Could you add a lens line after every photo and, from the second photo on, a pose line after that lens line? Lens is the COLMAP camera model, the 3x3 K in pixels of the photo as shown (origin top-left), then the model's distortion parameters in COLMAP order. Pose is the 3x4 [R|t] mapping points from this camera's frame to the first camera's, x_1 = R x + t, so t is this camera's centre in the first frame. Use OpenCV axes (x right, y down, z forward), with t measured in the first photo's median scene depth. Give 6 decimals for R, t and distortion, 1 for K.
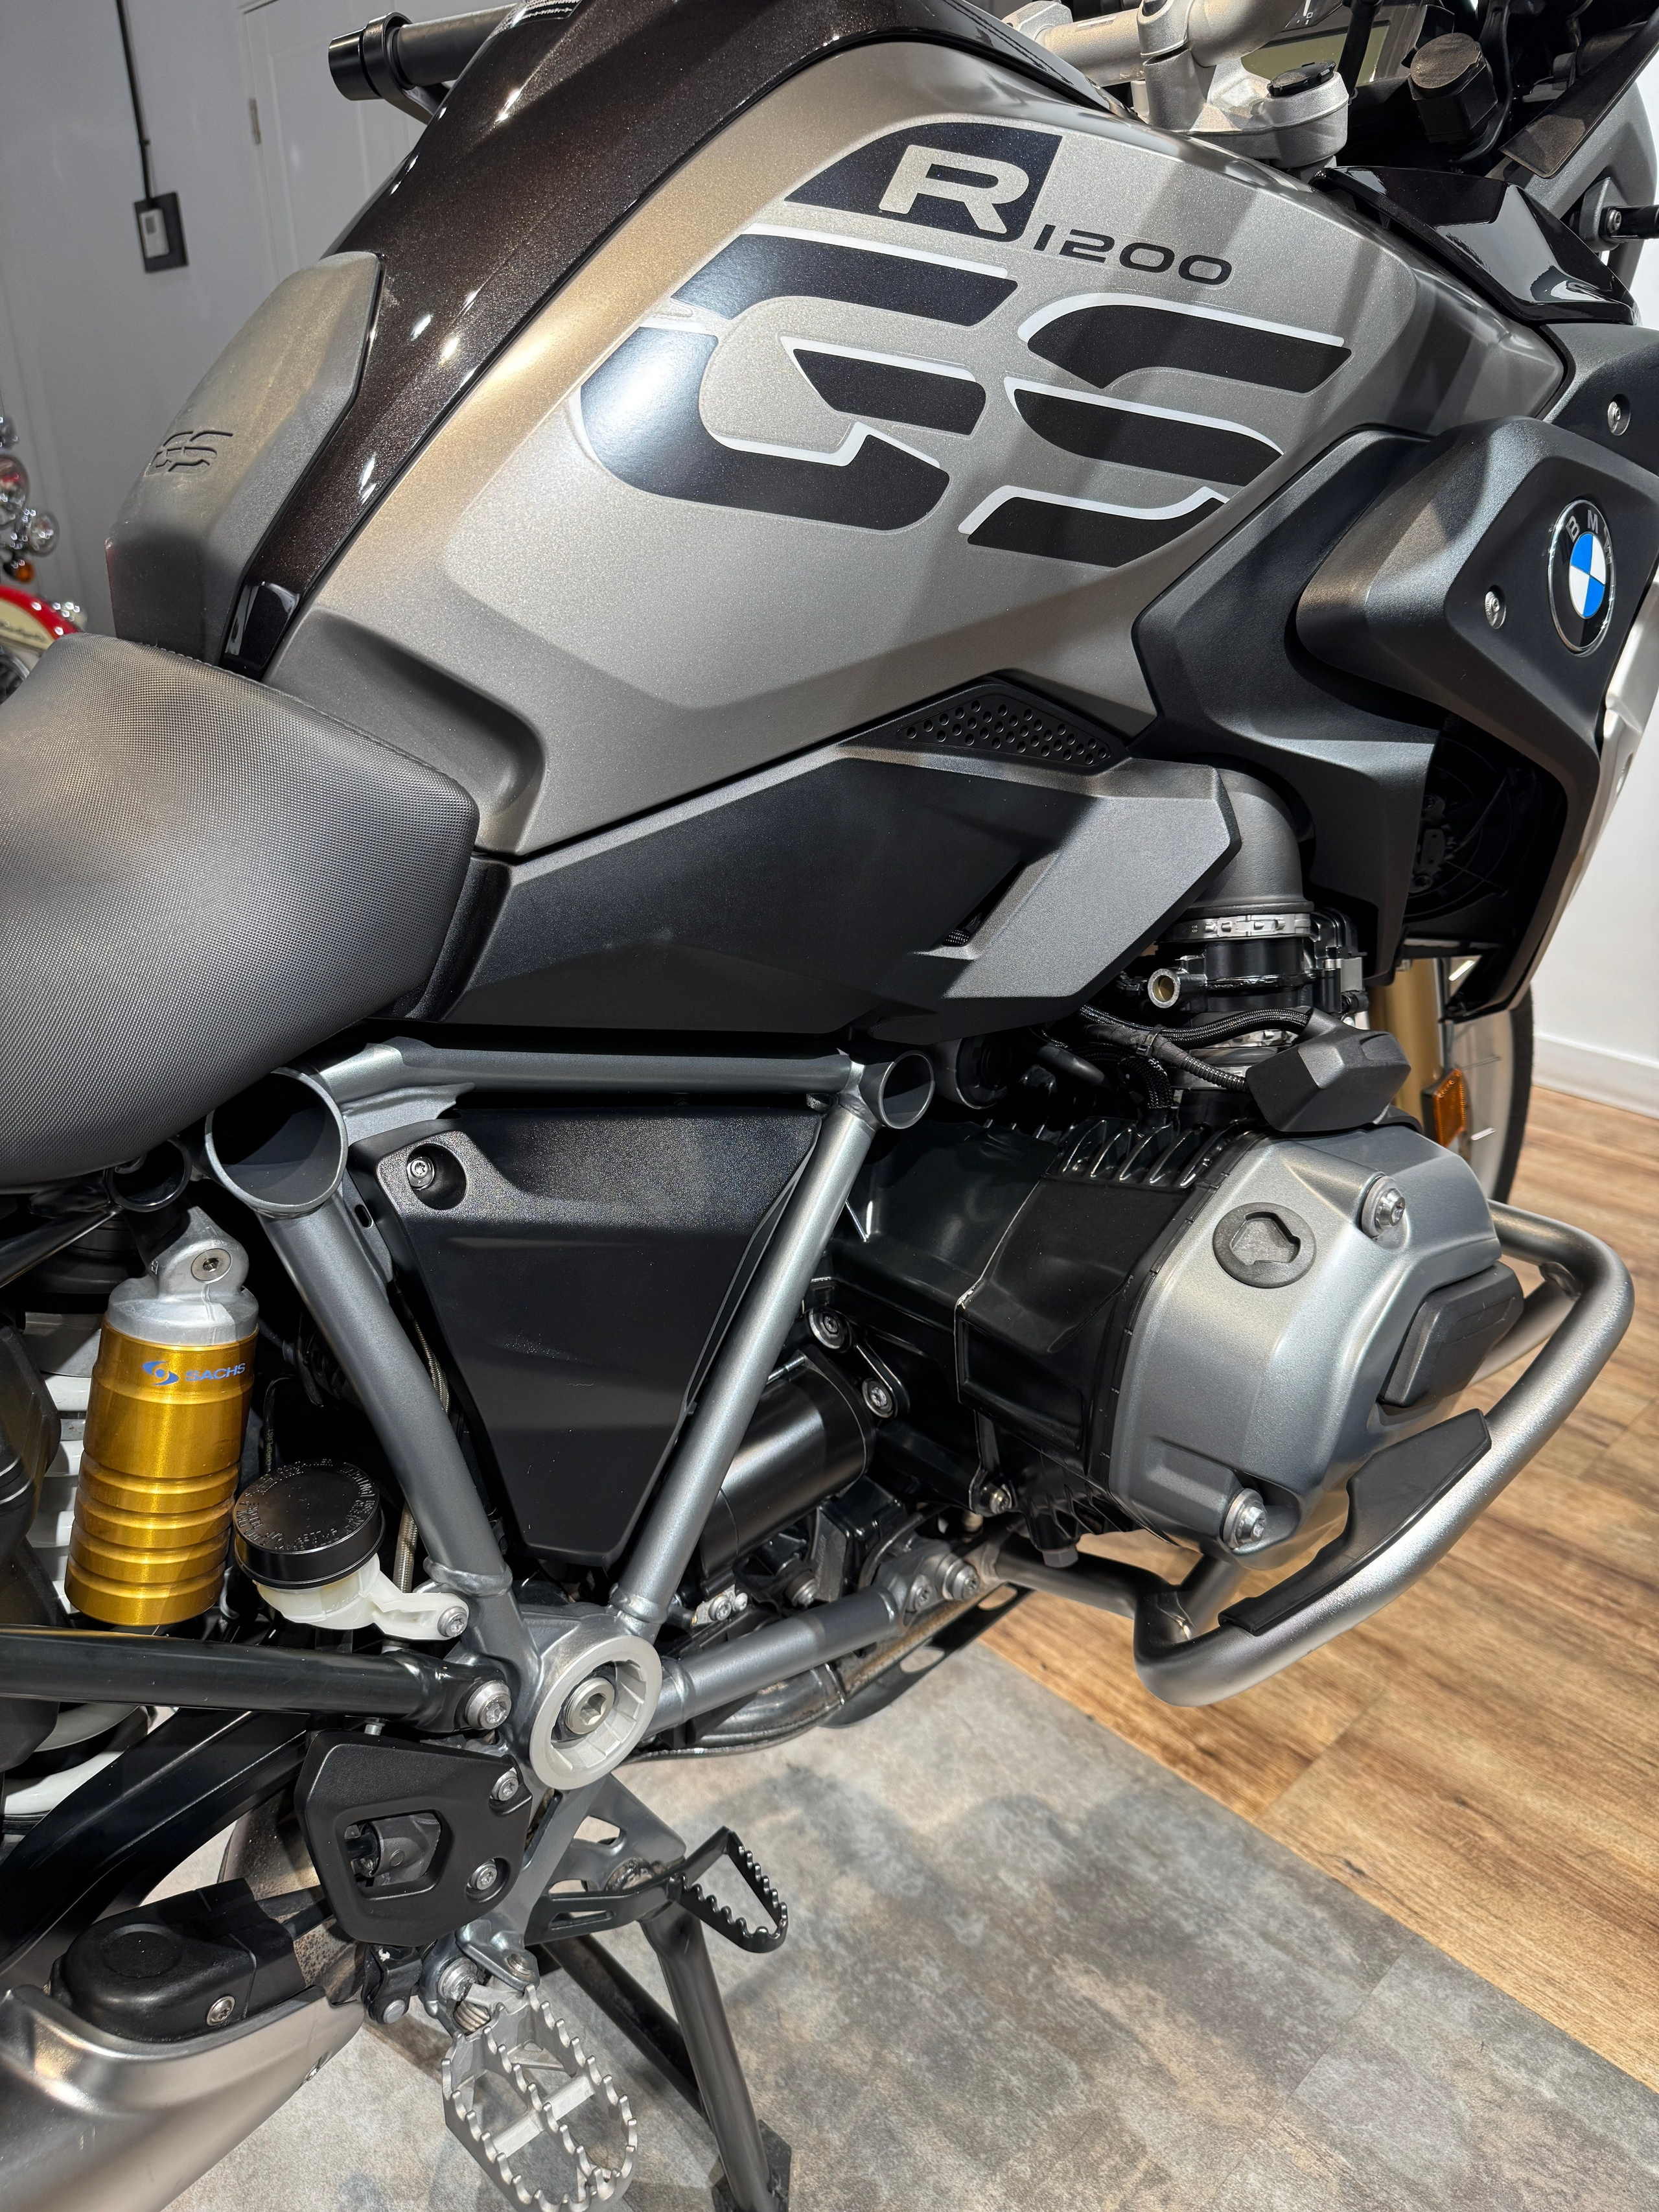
lens RADIAL K [[1597.5, 0, 826.1], [0, 1597.5, 1109.7], [0, 0, 1]] dist [0.002661, -0.008322]
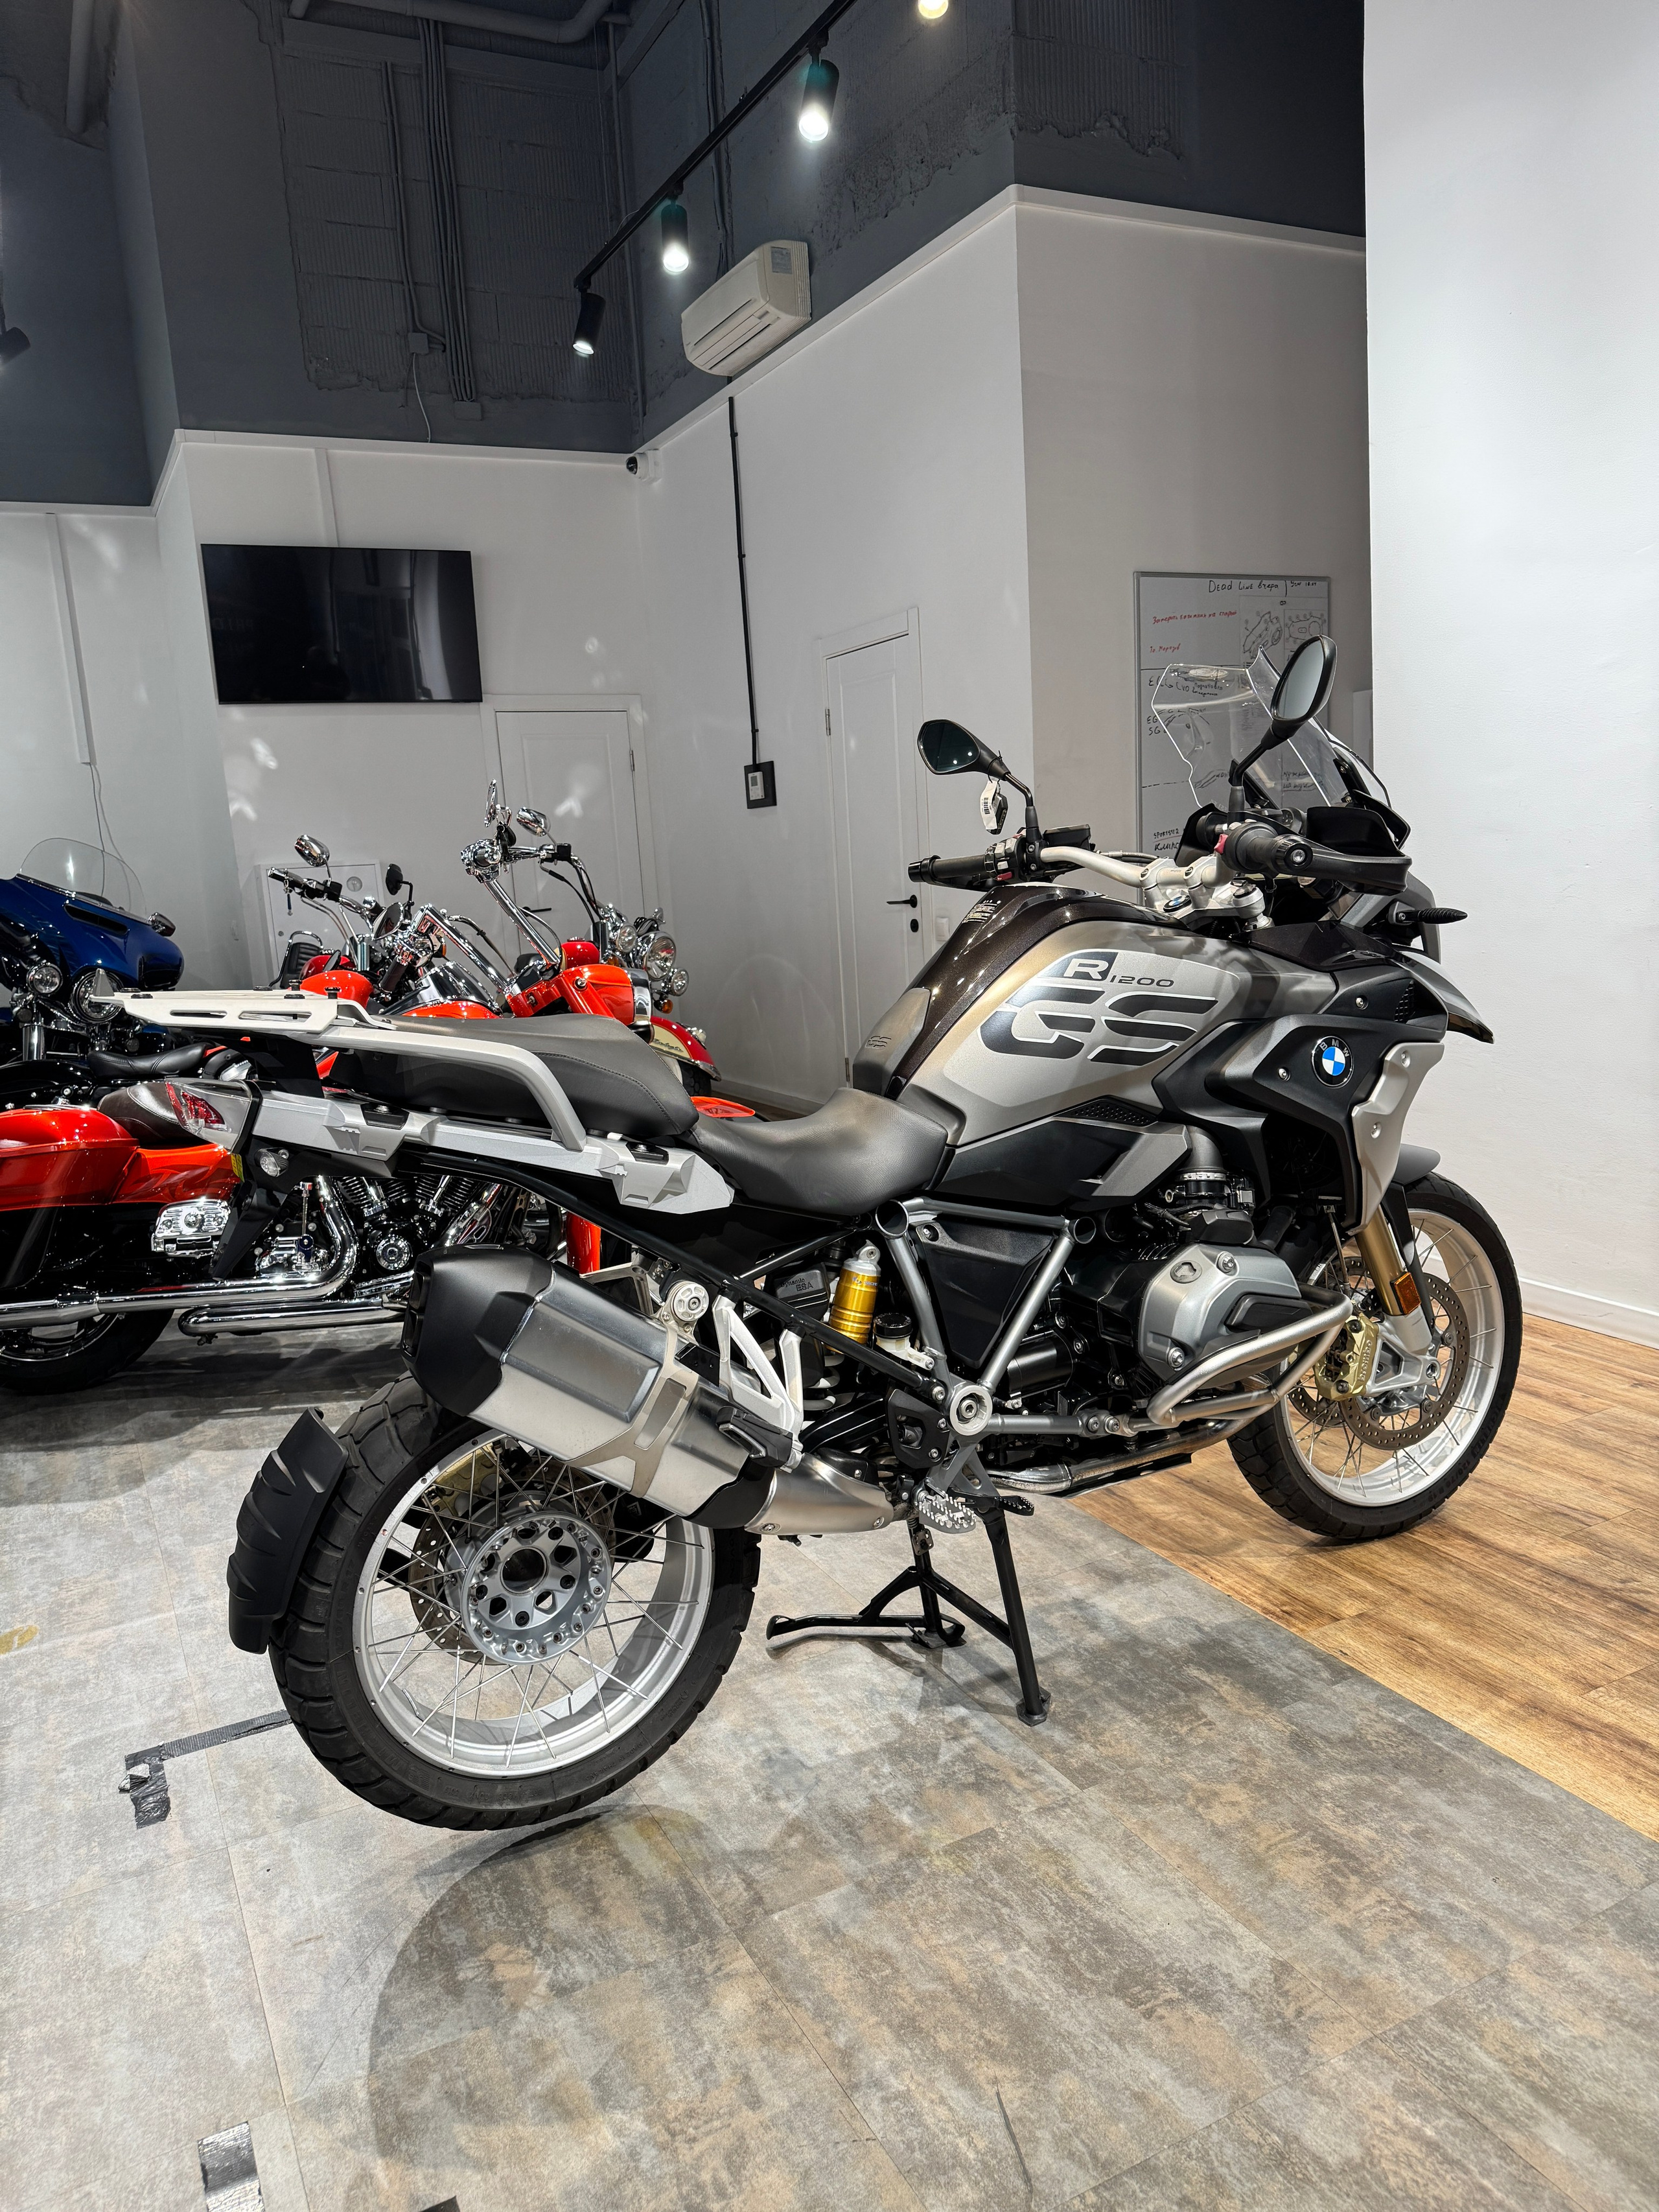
lens RADIAL K [[1545.5, 0, 818.4], [0, 1545.5, 1116.4], [0, 0, 1]] dist [0.168402, -0.330820]
pose [[0.957336, 0.004367, -0.288943, 0.438084], [-0.068472, 0.974840, -0.212127, 0.457098], [0.280747, 0.222862, 0.933549, -2.017610]]
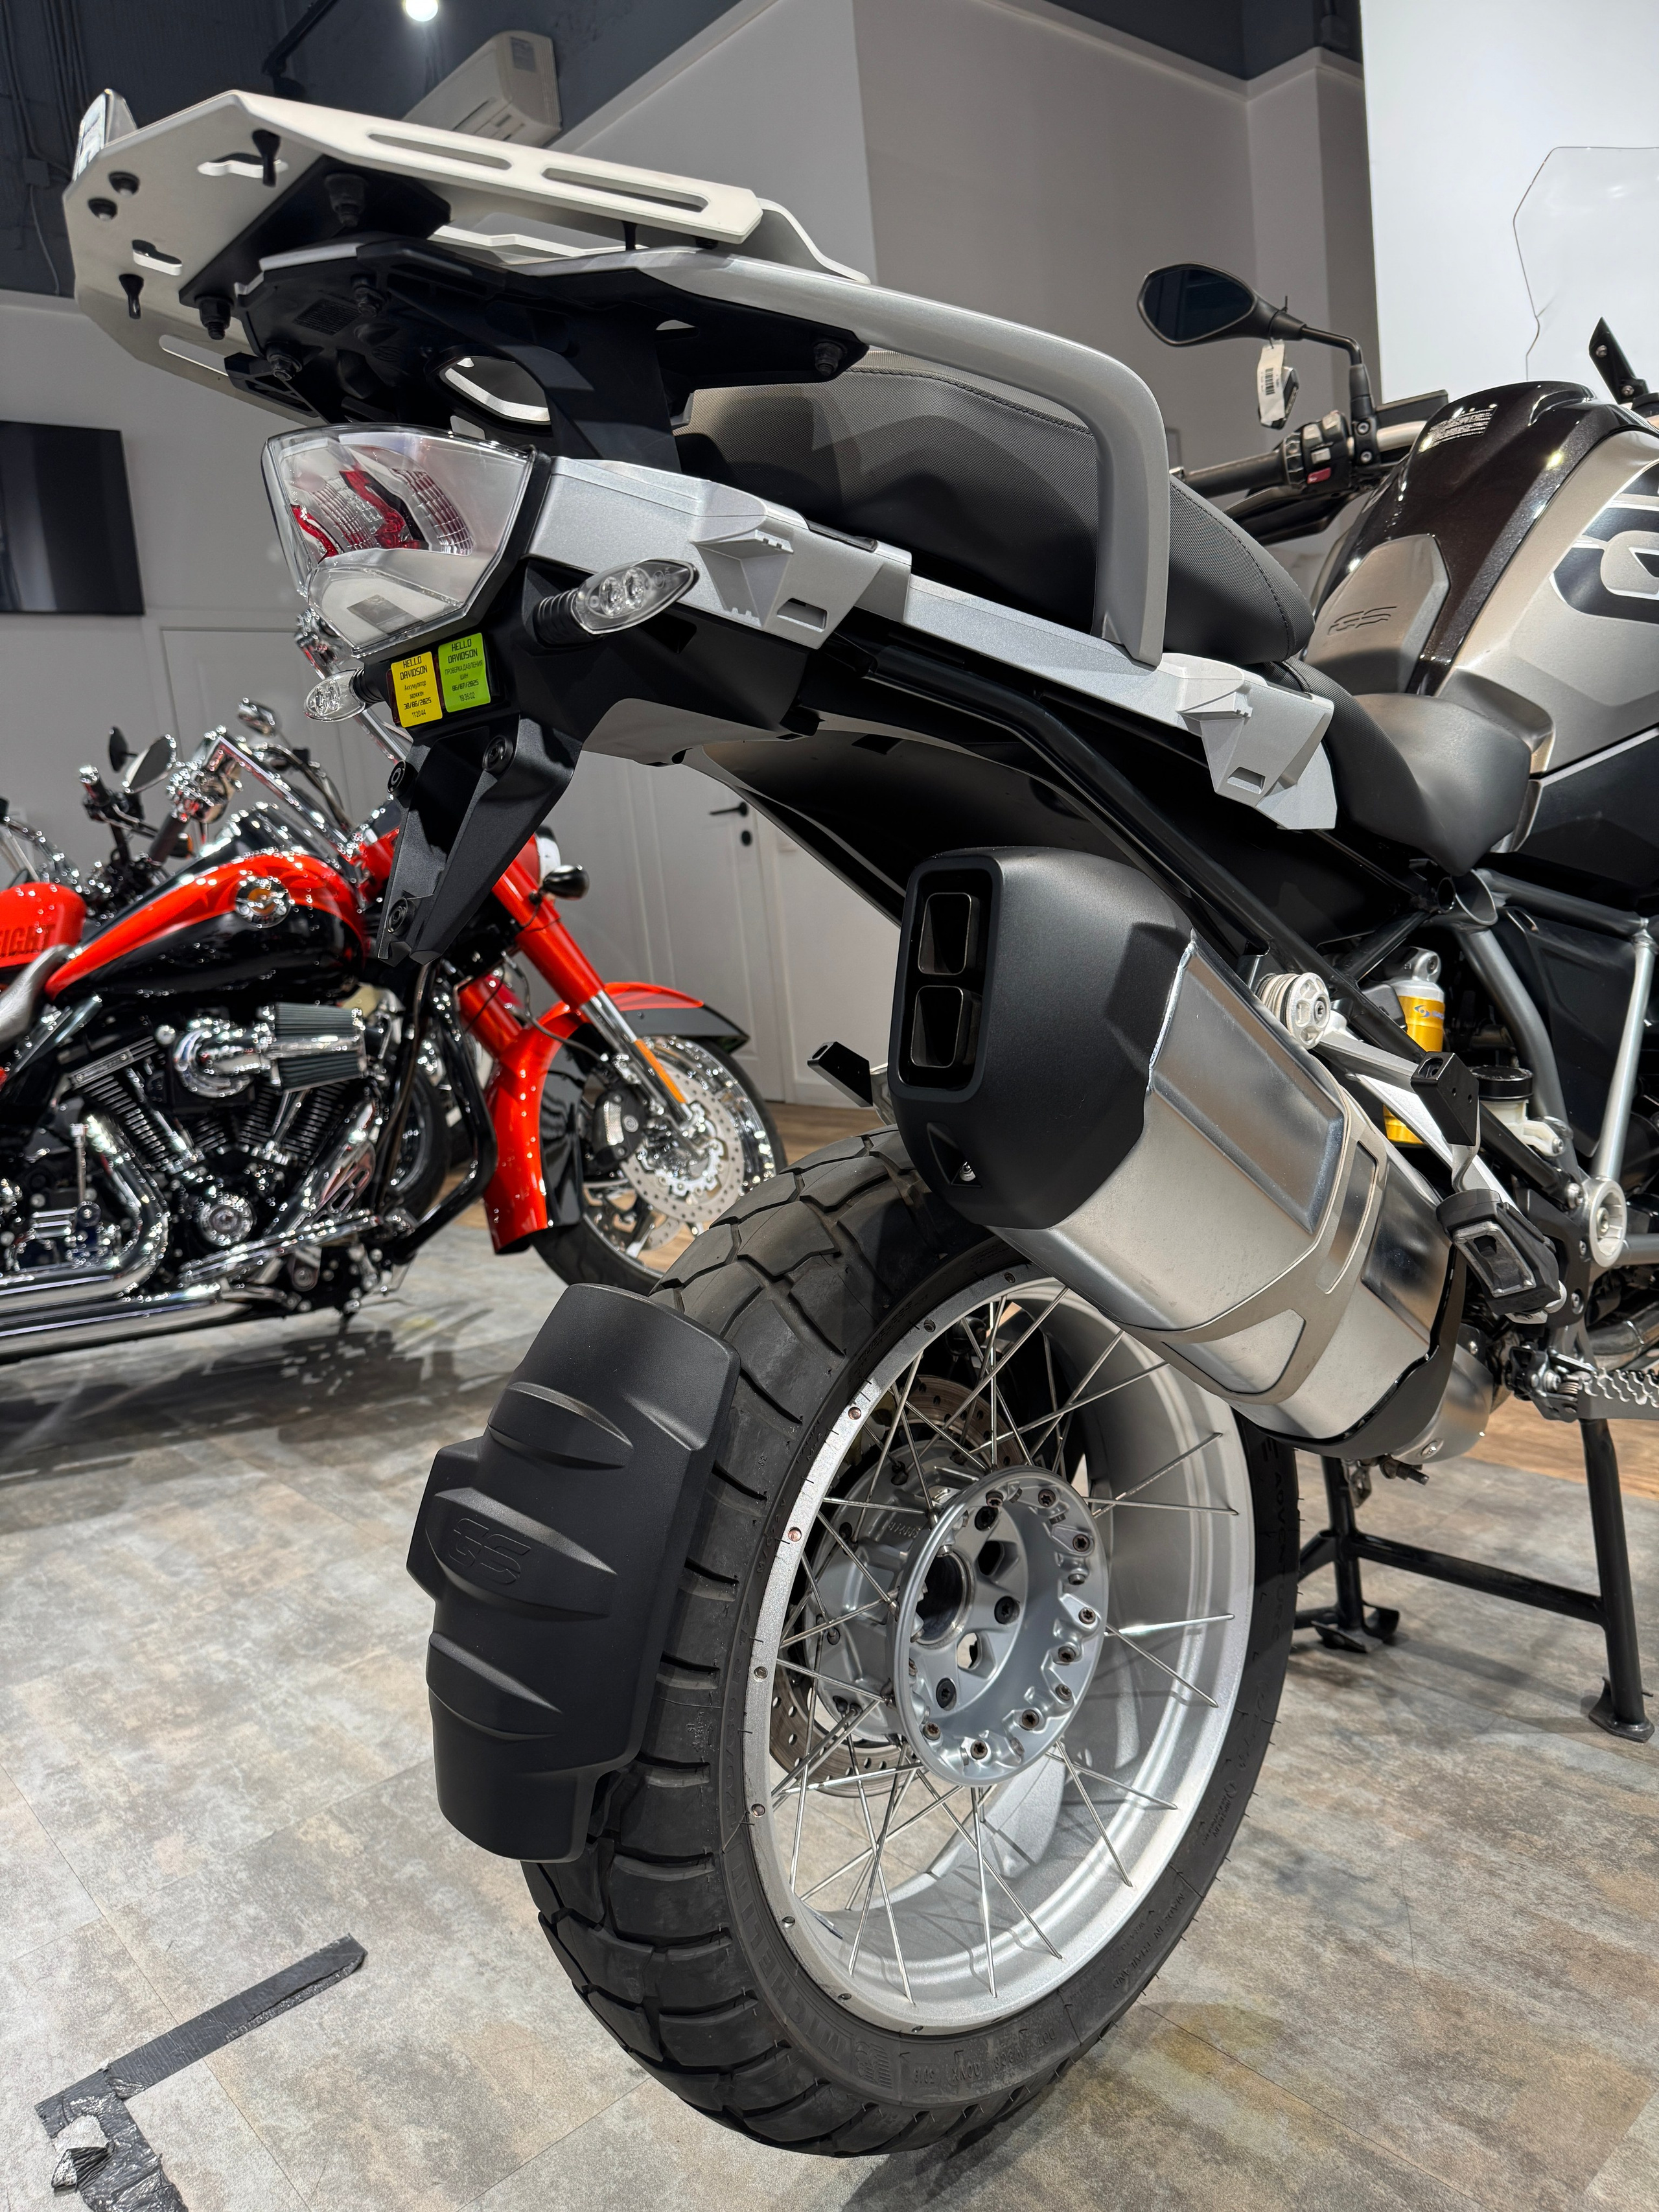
lens RADIAL K [[1573.9, 0, 837.4], [0, 1573.9, 1115.1], [0, 0, 1]] dist [0.059482, -0.091164]
pose [[0.995634, -0.077226, -0.052437, -0.874758], [0.062647, 0.969252, -0.237962, 0.602817], [0.069201, 0.233638, 0.969858, -0.845815]]
